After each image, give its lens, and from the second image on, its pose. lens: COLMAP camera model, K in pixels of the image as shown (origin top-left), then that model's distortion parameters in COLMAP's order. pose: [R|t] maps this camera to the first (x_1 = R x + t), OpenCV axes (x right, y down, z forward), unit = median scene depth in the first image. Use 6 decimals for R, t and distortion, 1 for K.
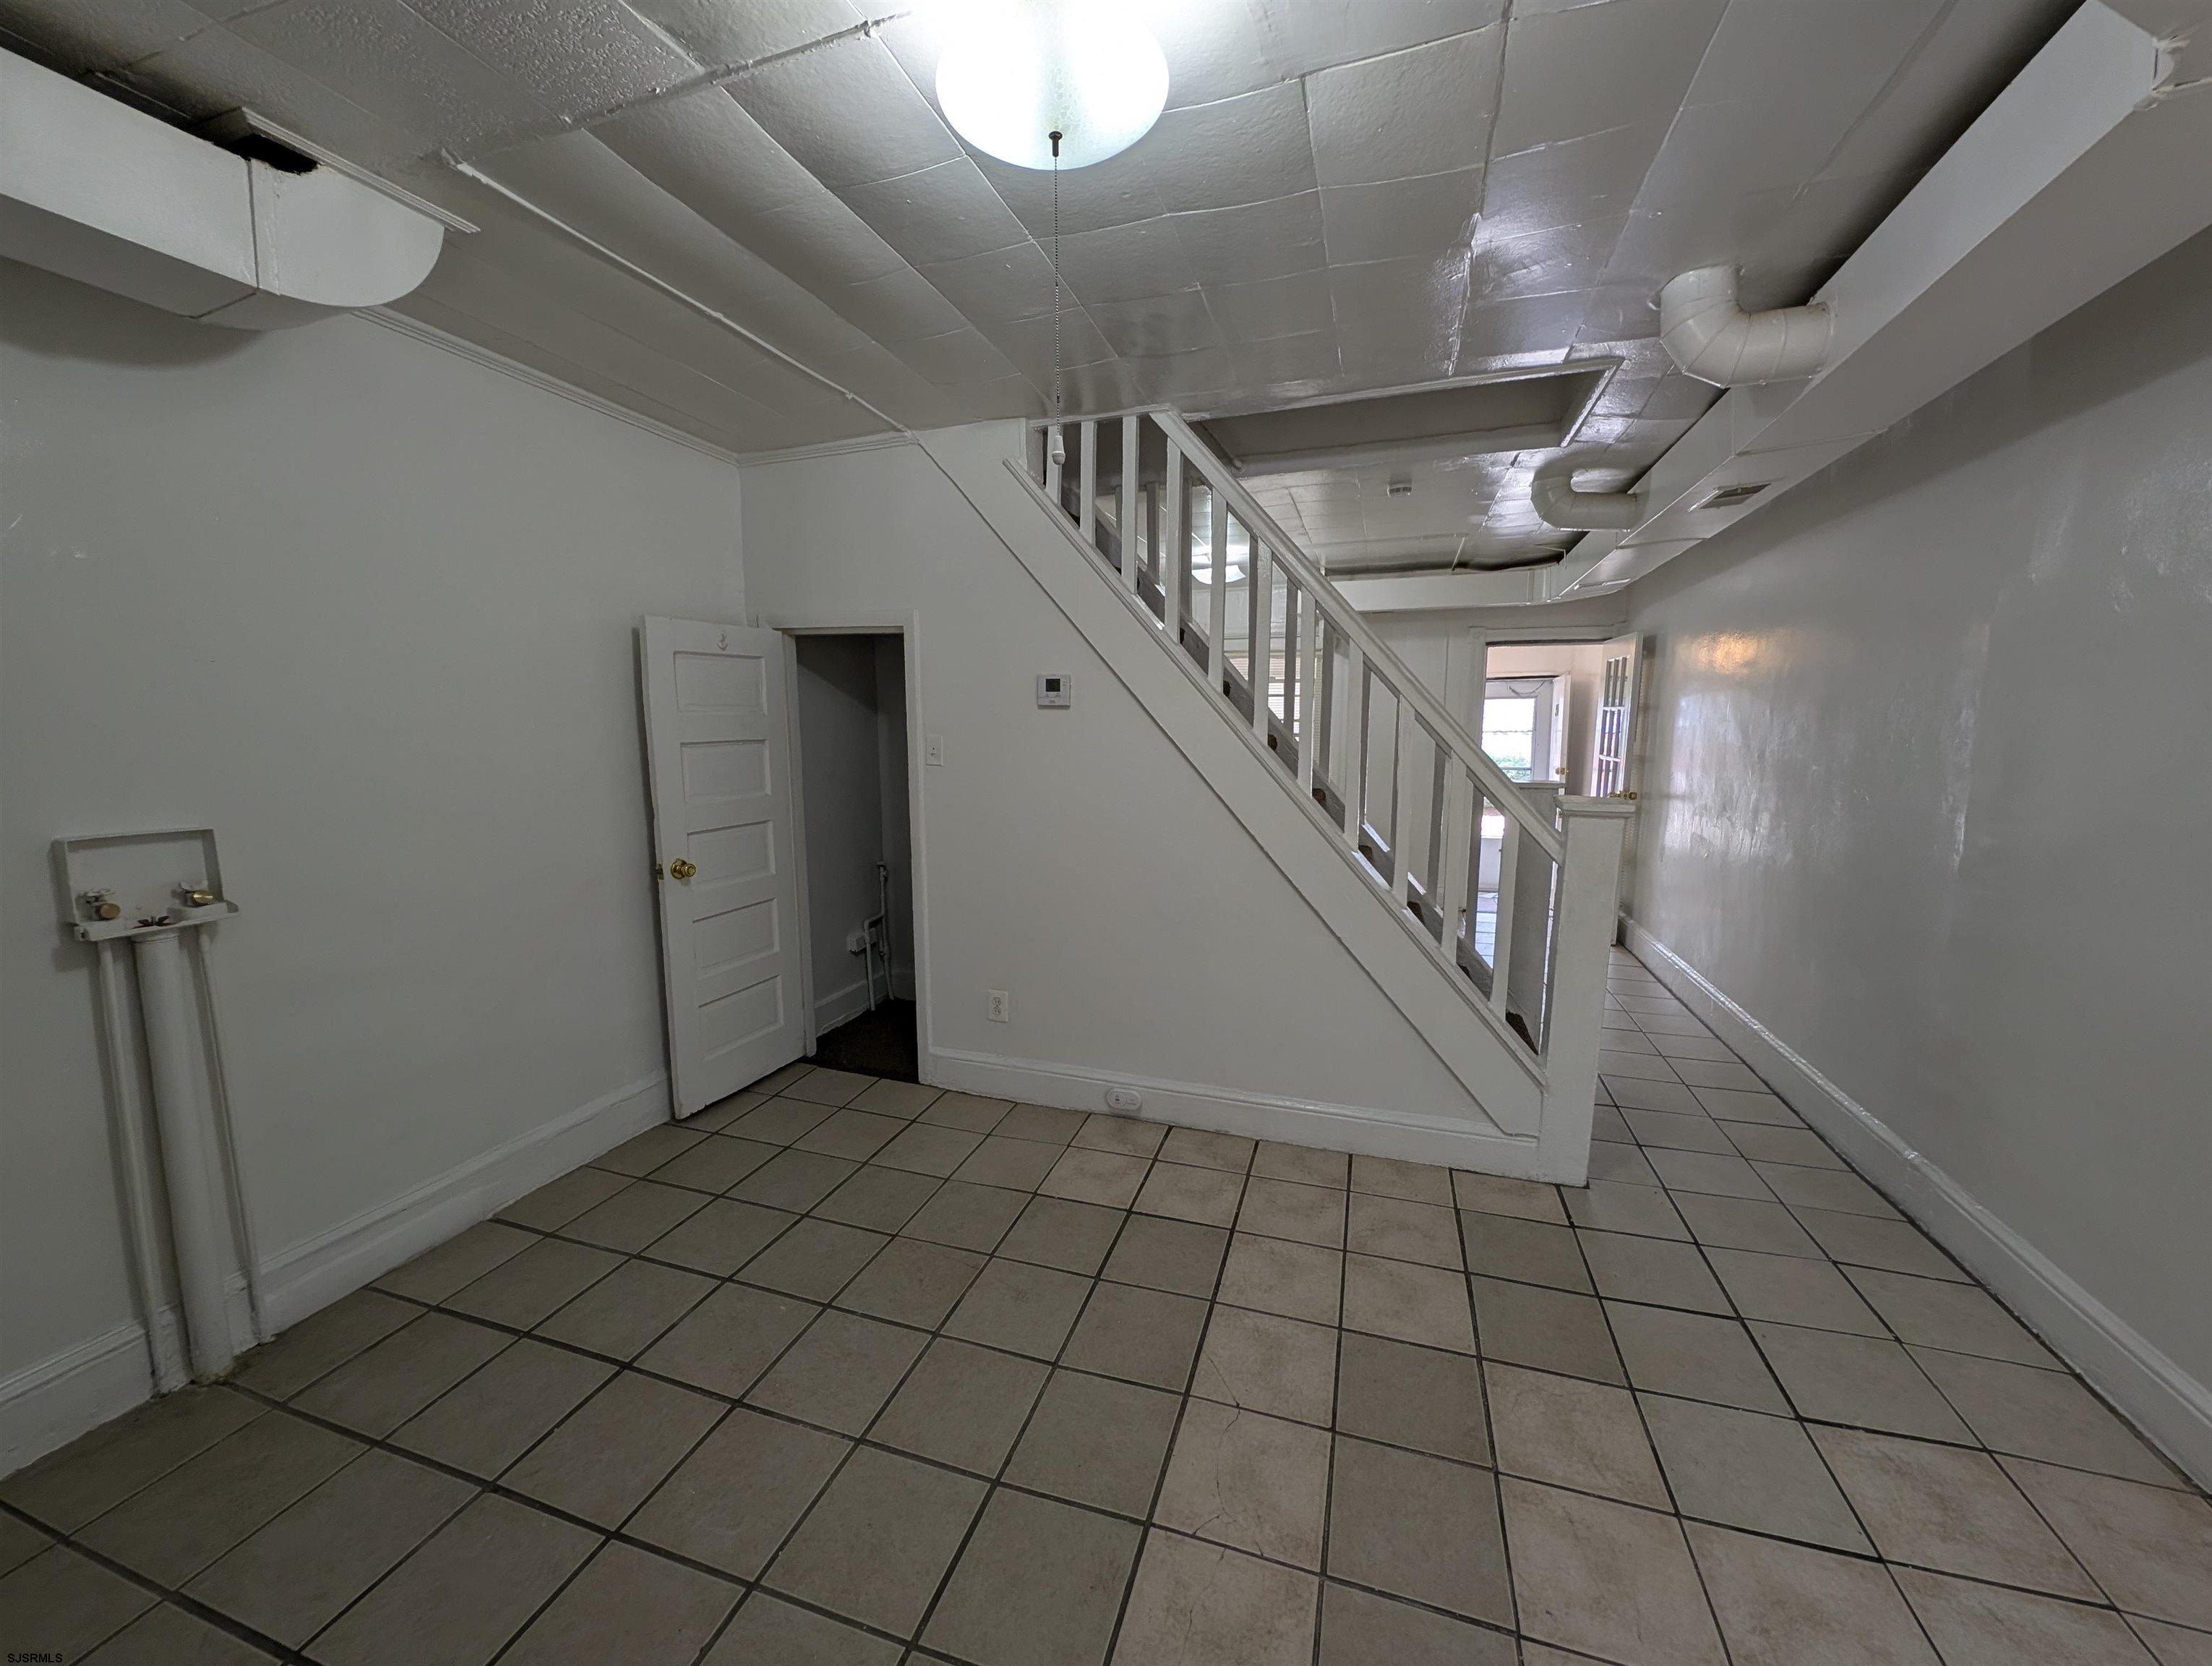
lens RADIAL K [[834.8, 0, 1112.8], [0, 834.8, 831.5], [0, 0, 1]] dist [-0.002301, -0.000767]
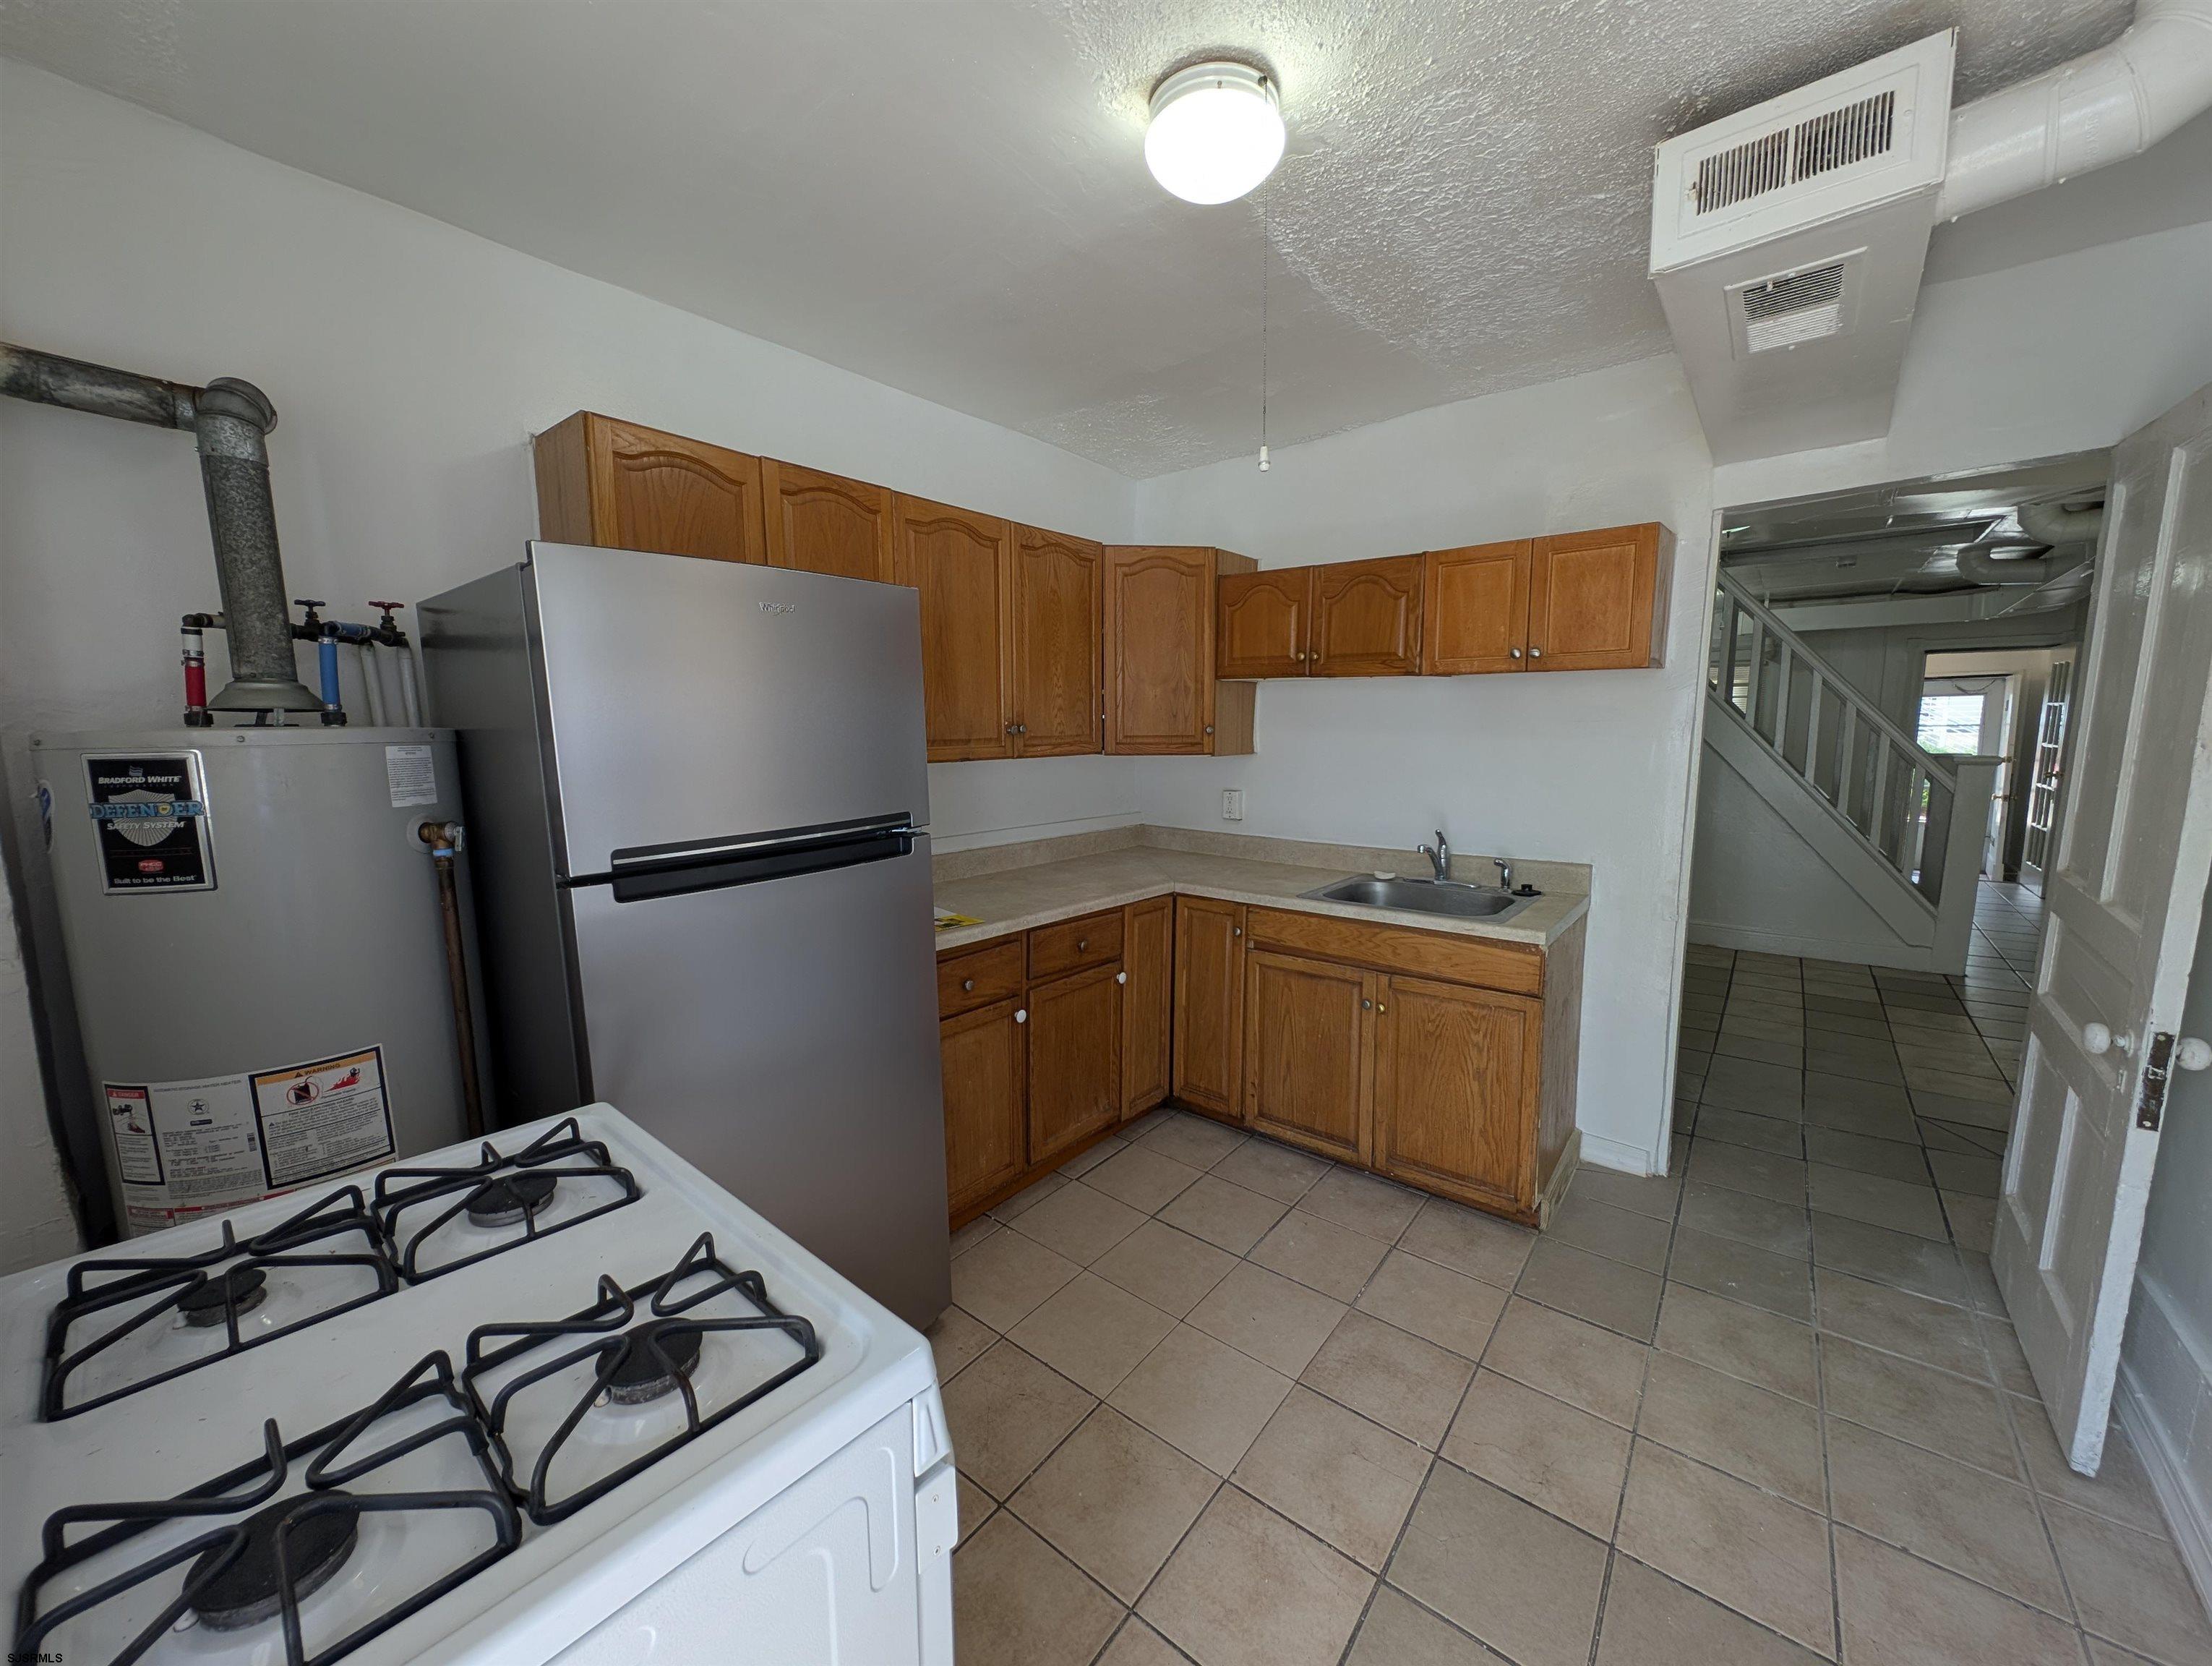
lens RADIAL K [[834.8, 0, 1110.9], [0, 834.8, 832.2], [0, 0, 1]] dist [-0.002301, -0.000767]
pose [[0.933711, 0.043041, -0.355432, -0.423412], [-0.043758, 0.999024, 0.006023, 0.162122], [0.355344, 0.009929, 0.934683, -1.081804]]
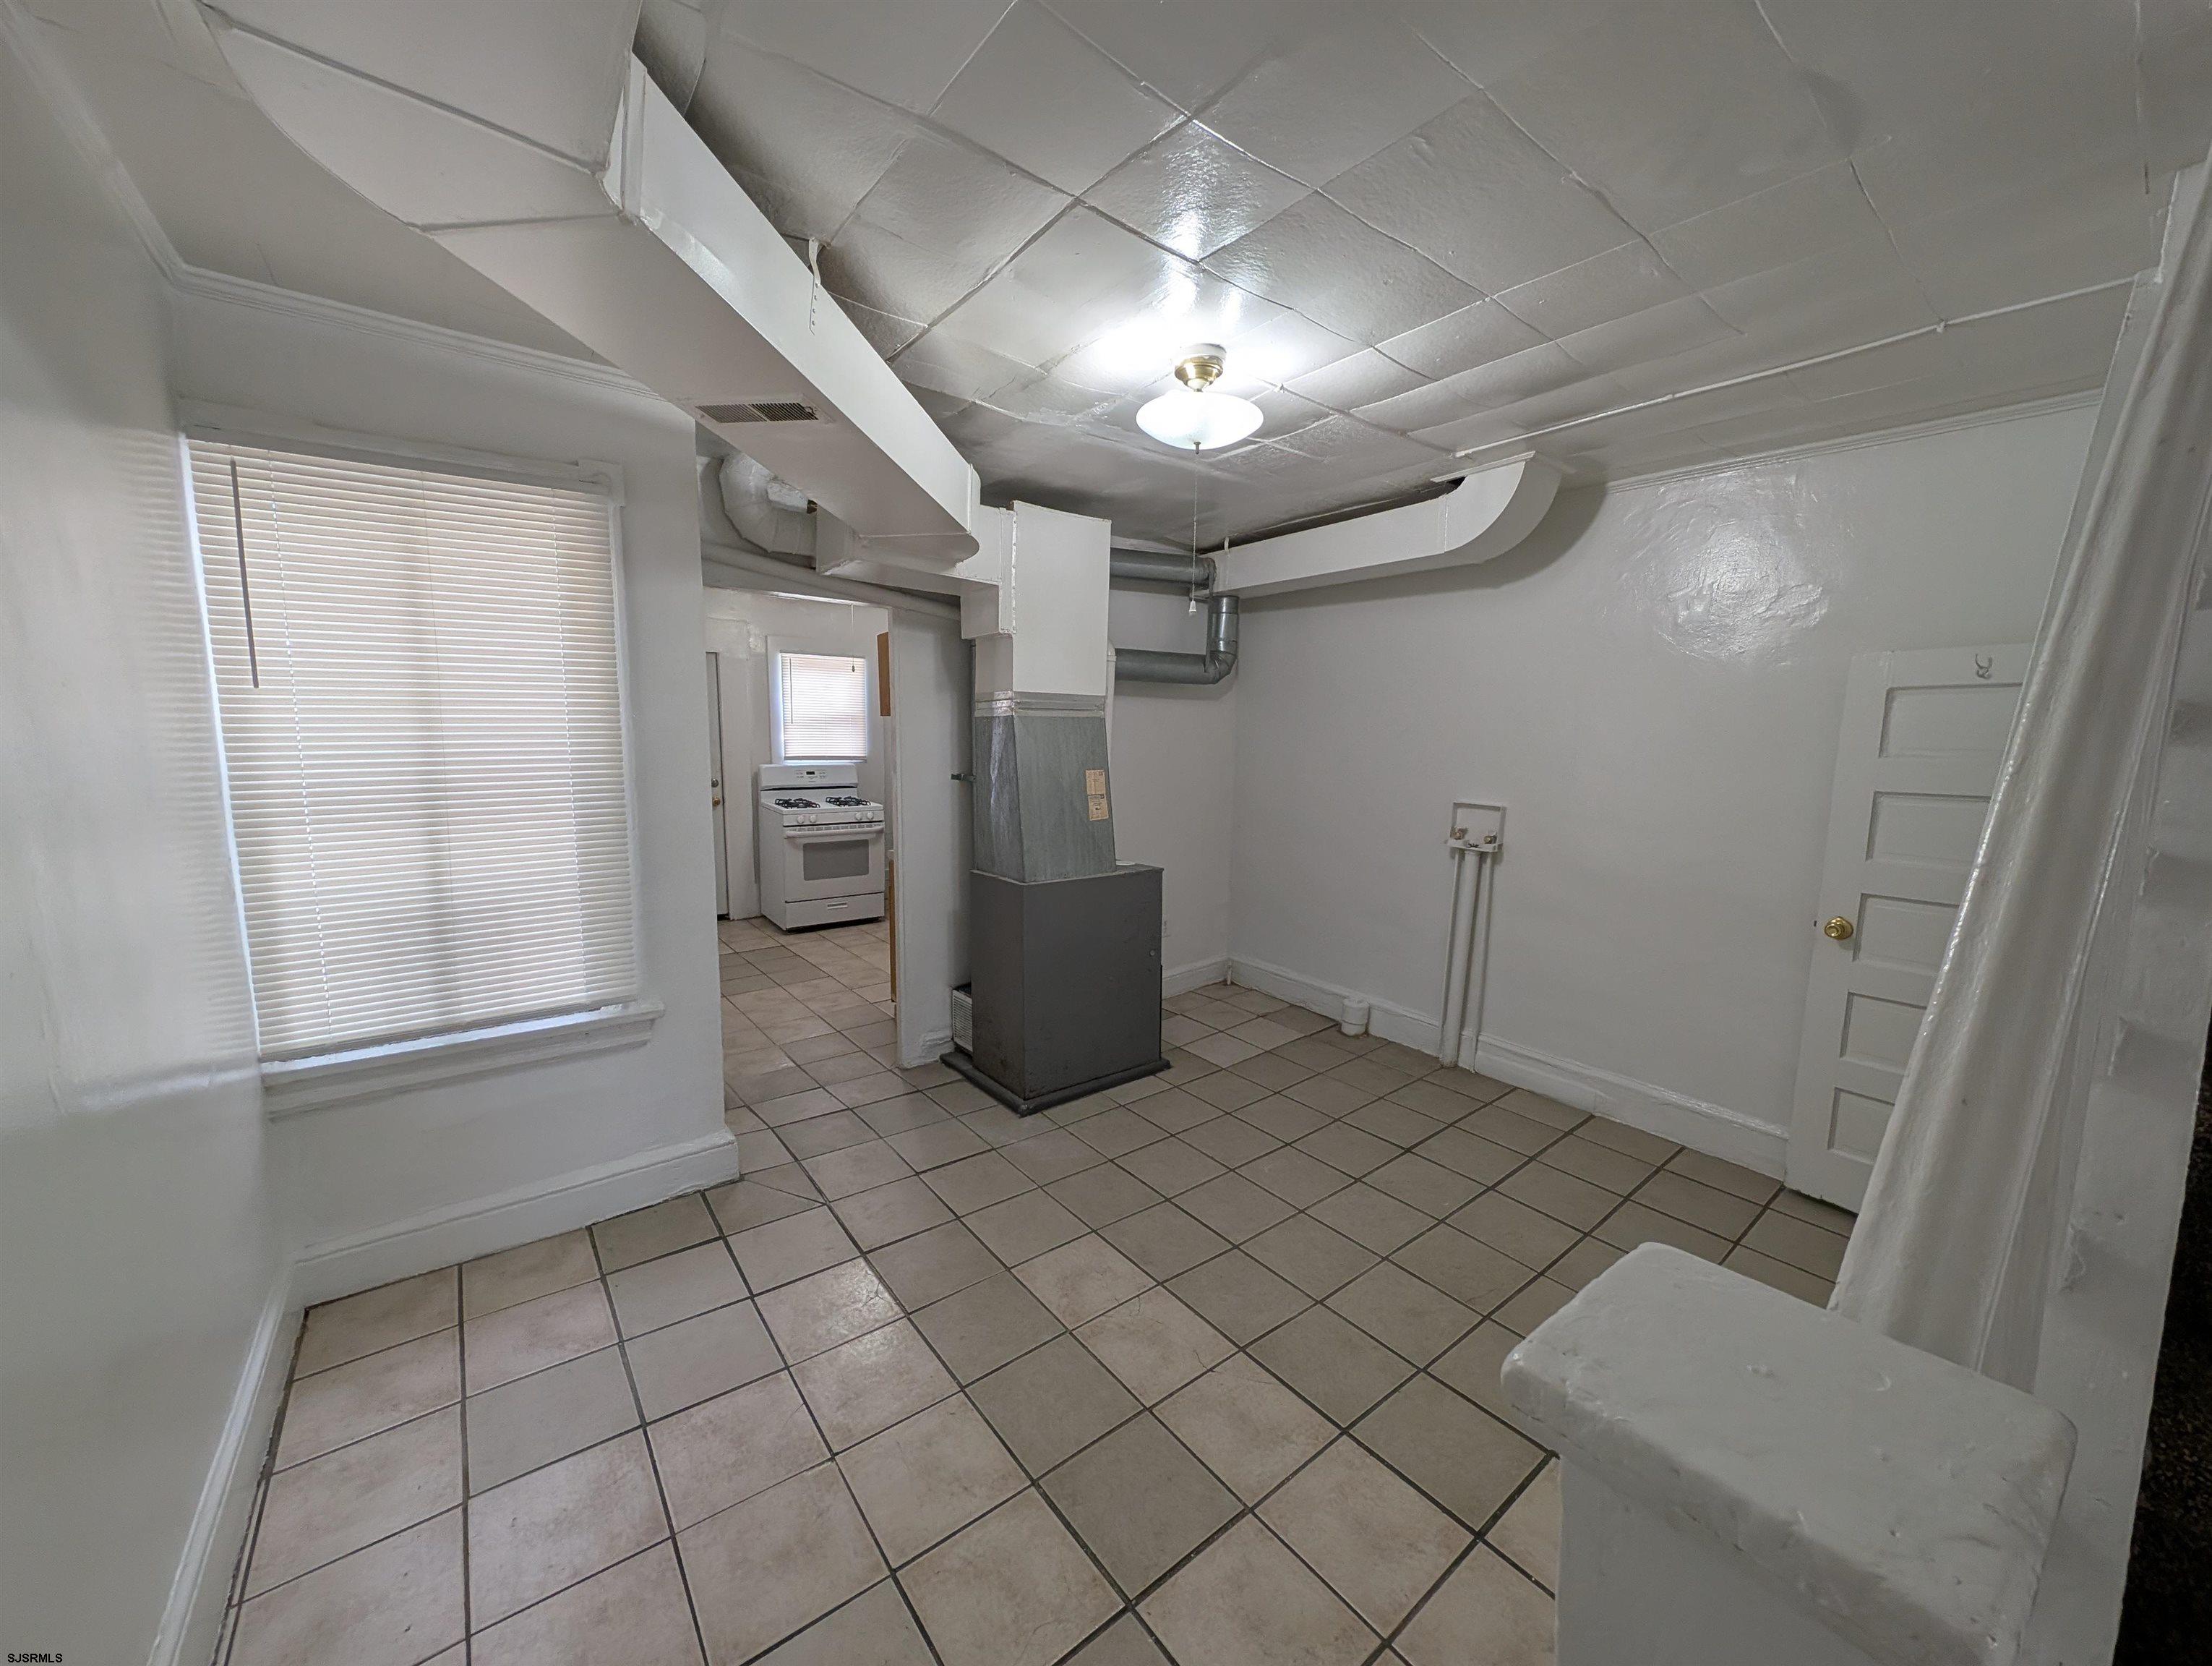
lens RADIAL K [[834.8, 0, 1099.5], [0, 834.8, 834.6], [0, 0, 1]] dist [-0.002301, -0.000767]
pose [[-0.570267, 0.096355, -0.815789, 0.633394], [-0.124623, 0.971454, 0.201858, -0.129348], [0.811951, 0.216779, -0.541980, 0.776191]]
